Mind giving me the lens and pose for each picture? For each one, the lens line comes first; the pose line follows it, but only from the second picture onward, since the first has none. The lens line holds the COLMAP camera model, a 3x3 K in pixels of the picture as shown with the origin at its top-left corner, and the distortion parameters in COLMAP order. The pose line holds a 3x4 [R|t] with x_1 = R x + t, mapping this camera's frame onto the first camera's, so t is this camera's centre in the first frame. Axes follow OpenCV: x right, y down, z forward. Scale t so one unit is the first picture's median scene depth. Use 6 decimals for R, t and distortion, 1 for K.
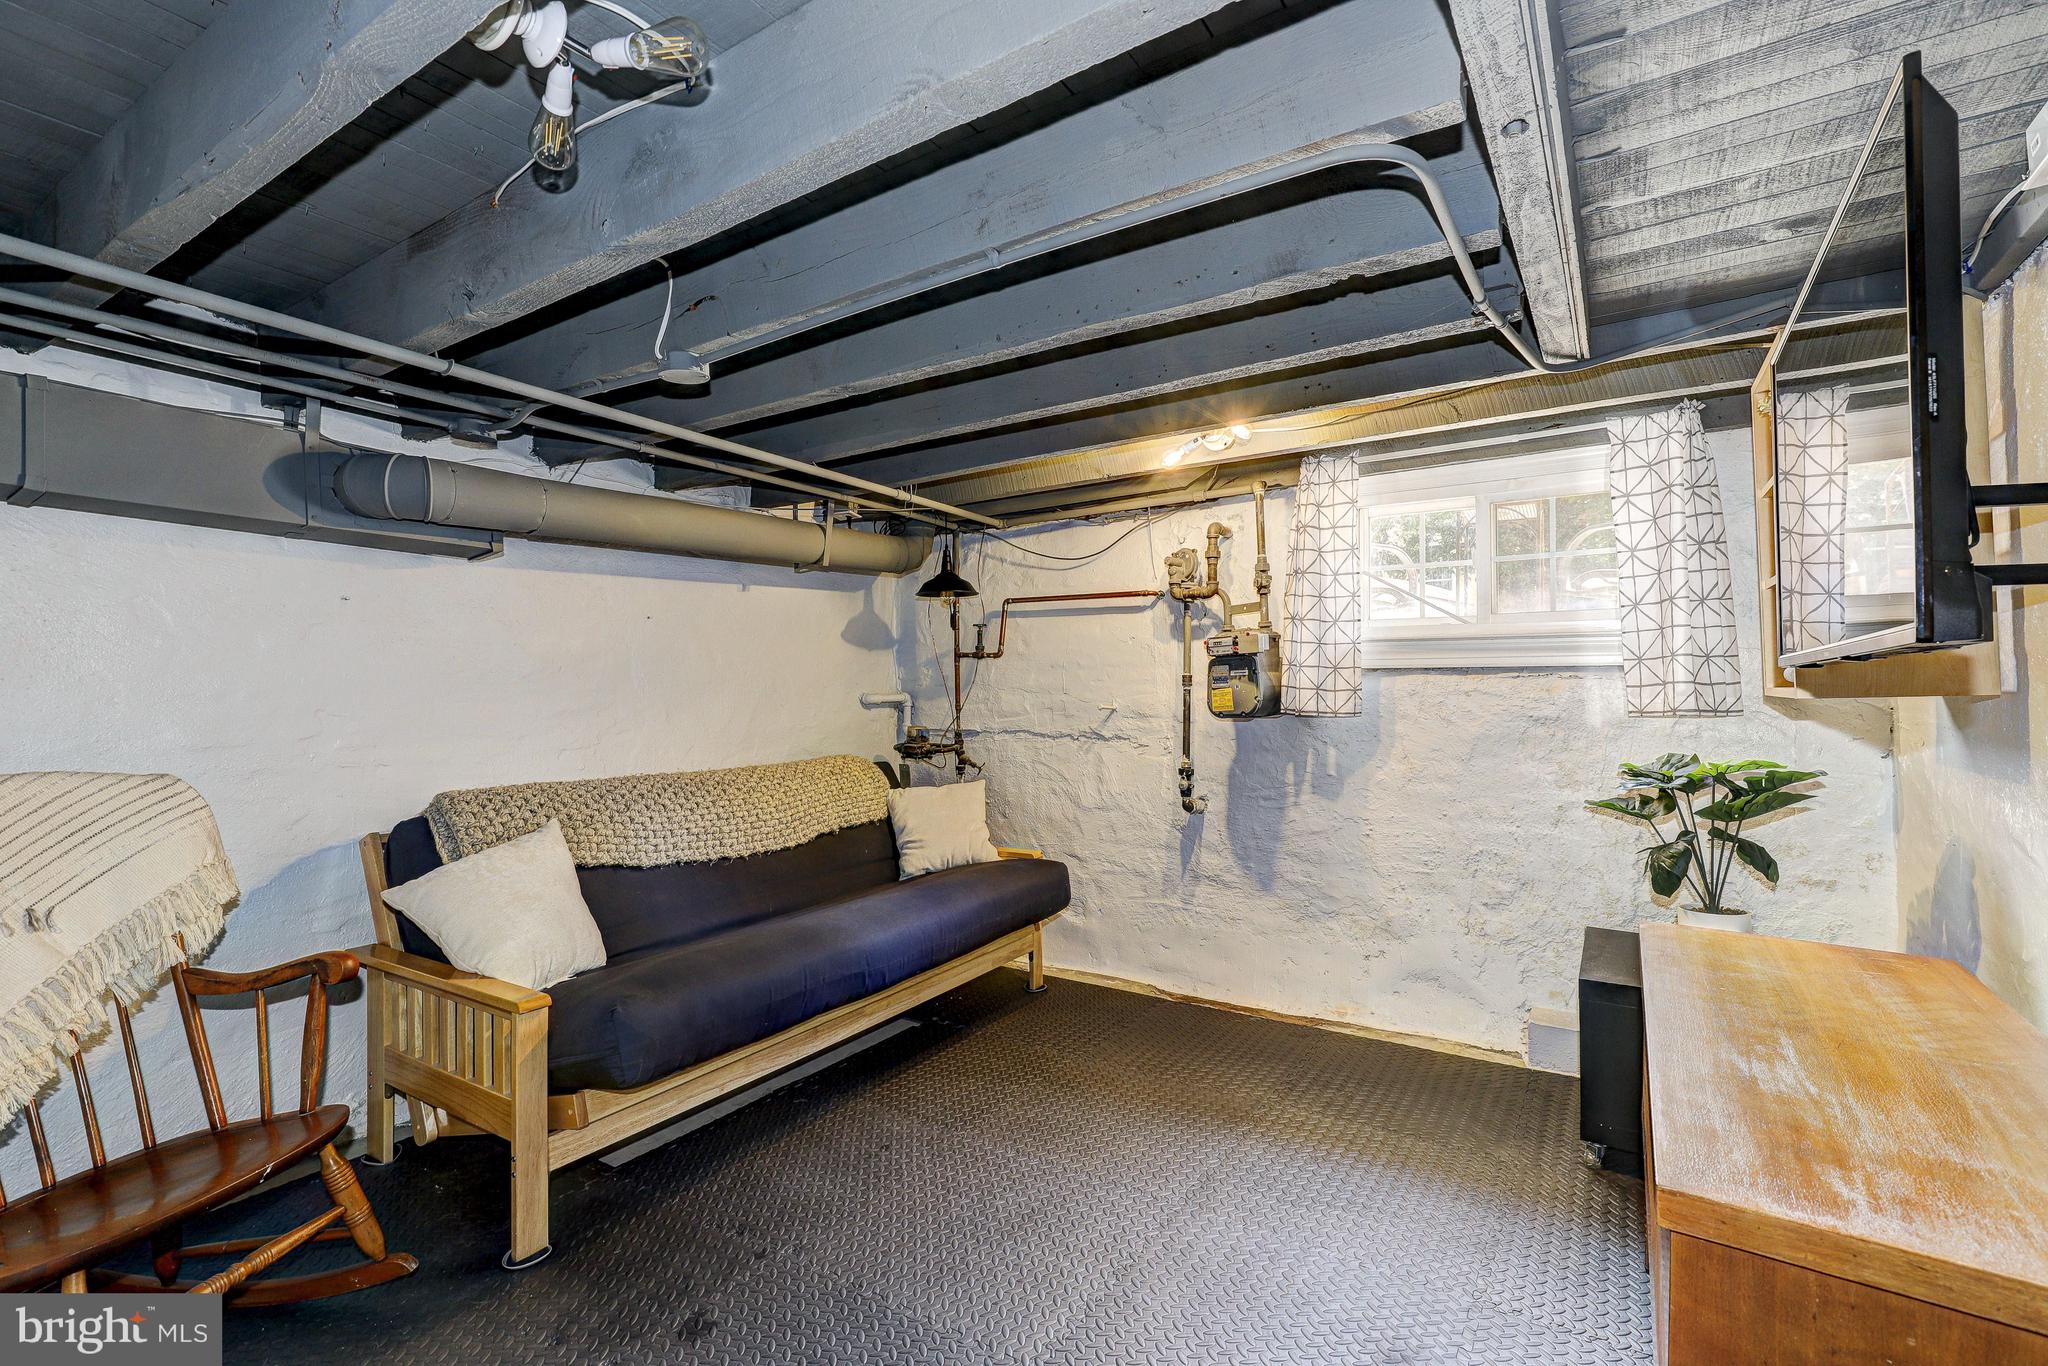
lens RADIAL K [[921.4, 0, 1030.5], [0, 921.4, 686.9], [0, 0, 1]] dist [-0.002614, 0.000668]
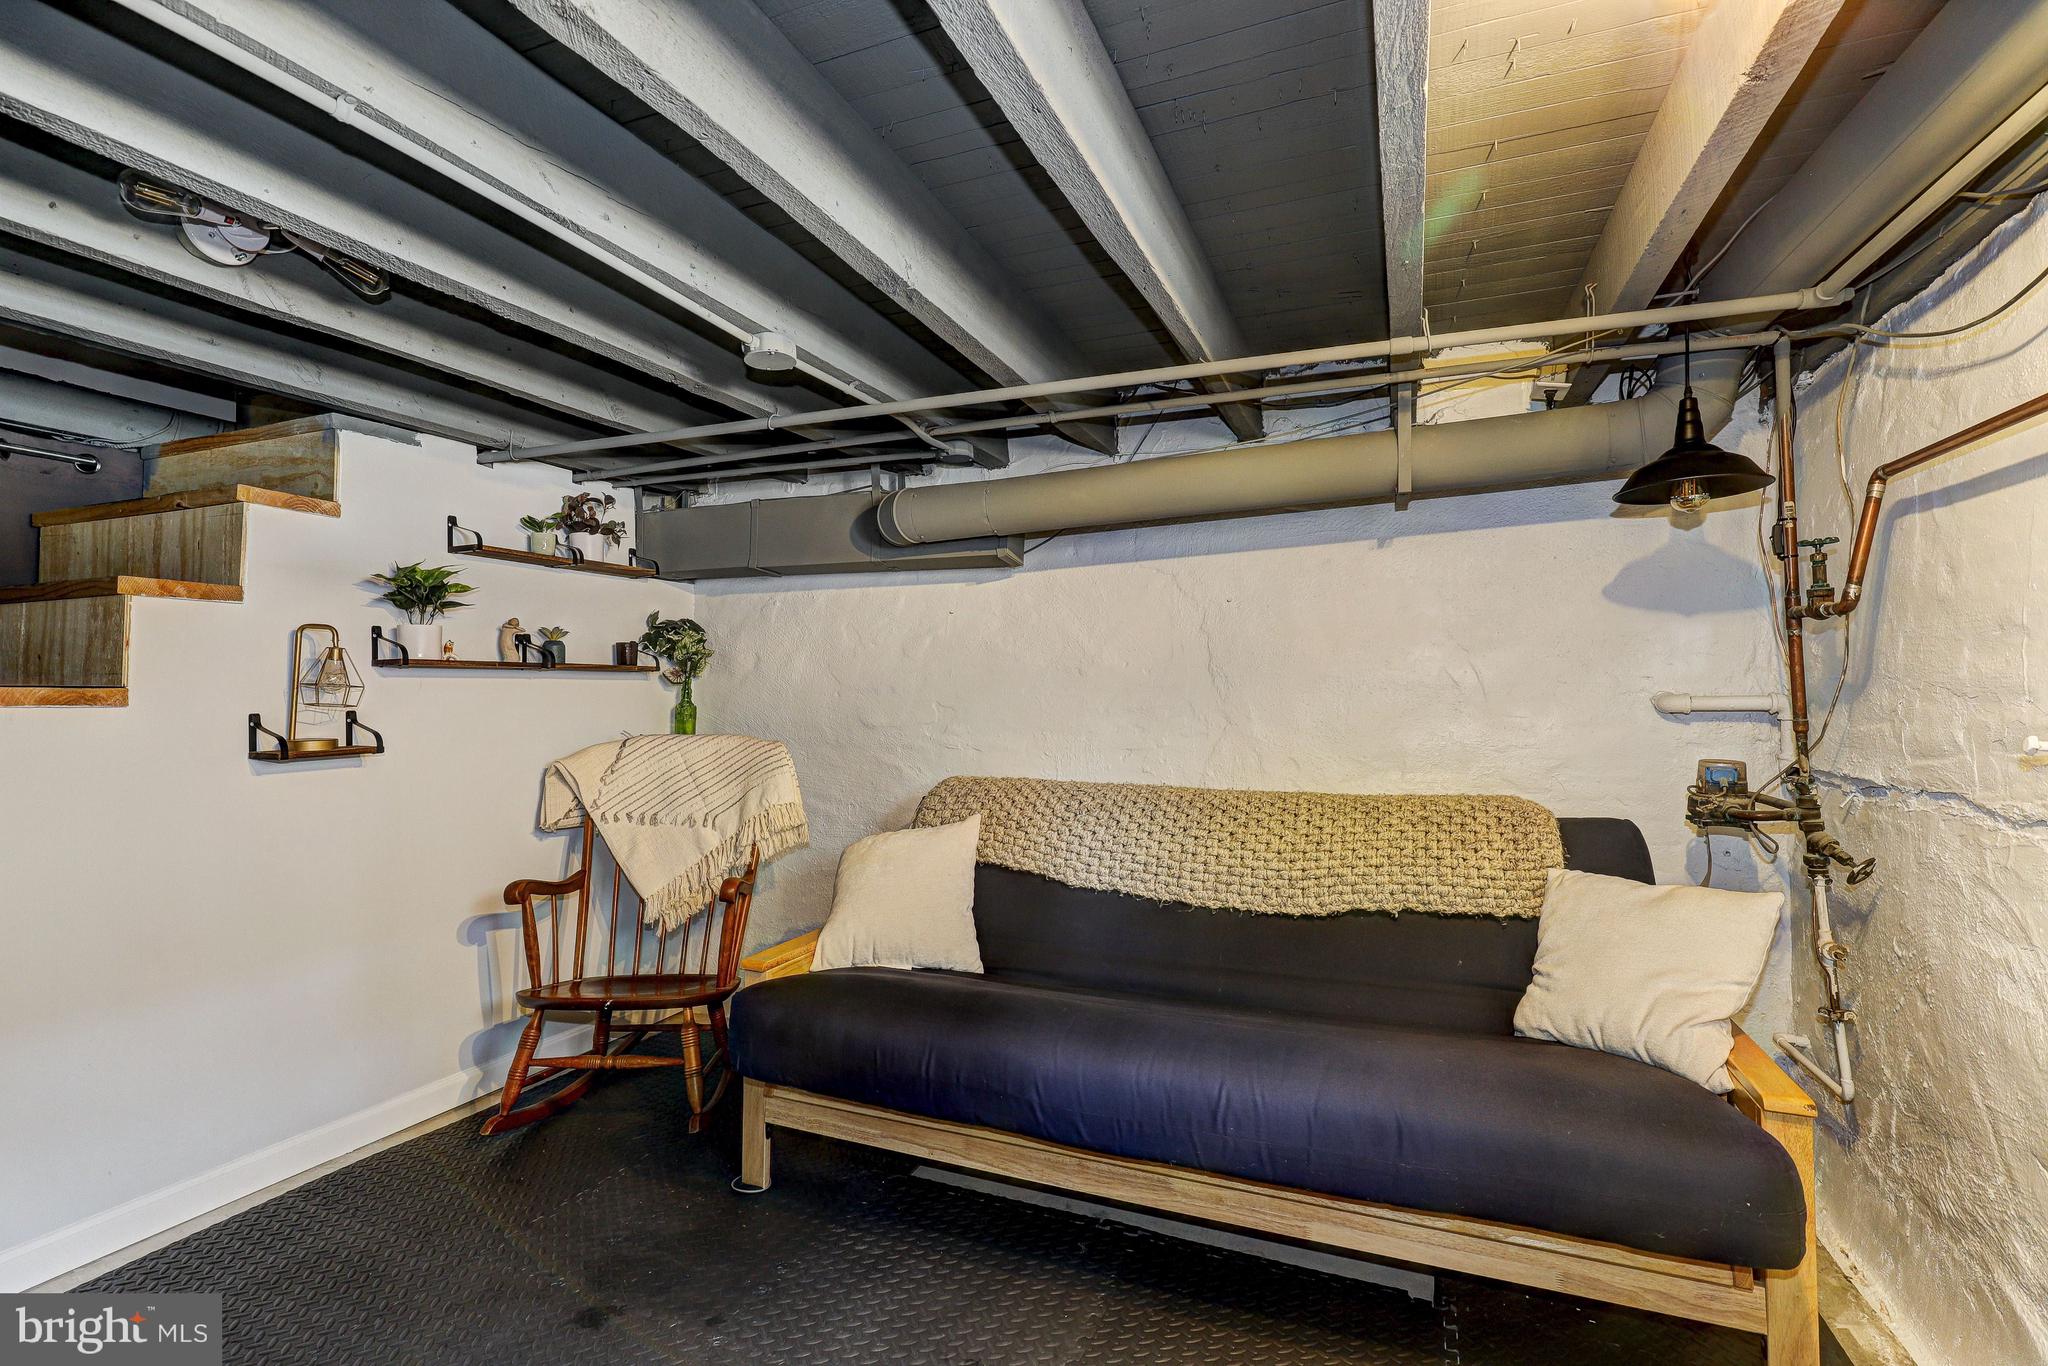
lens RADIAL K [[921.4, 0, 1025.0], [0, 921.4, 670.7], [0, 0, 1]] dist [-0.002614, 0.000668]
pose [[0.179451, -0.004675, -0.983756, 0.395601], [0.006663, 0.999972, -0.003537, -0.008574], [0.983744, -0.005920, 0.179477, 0.698034]]
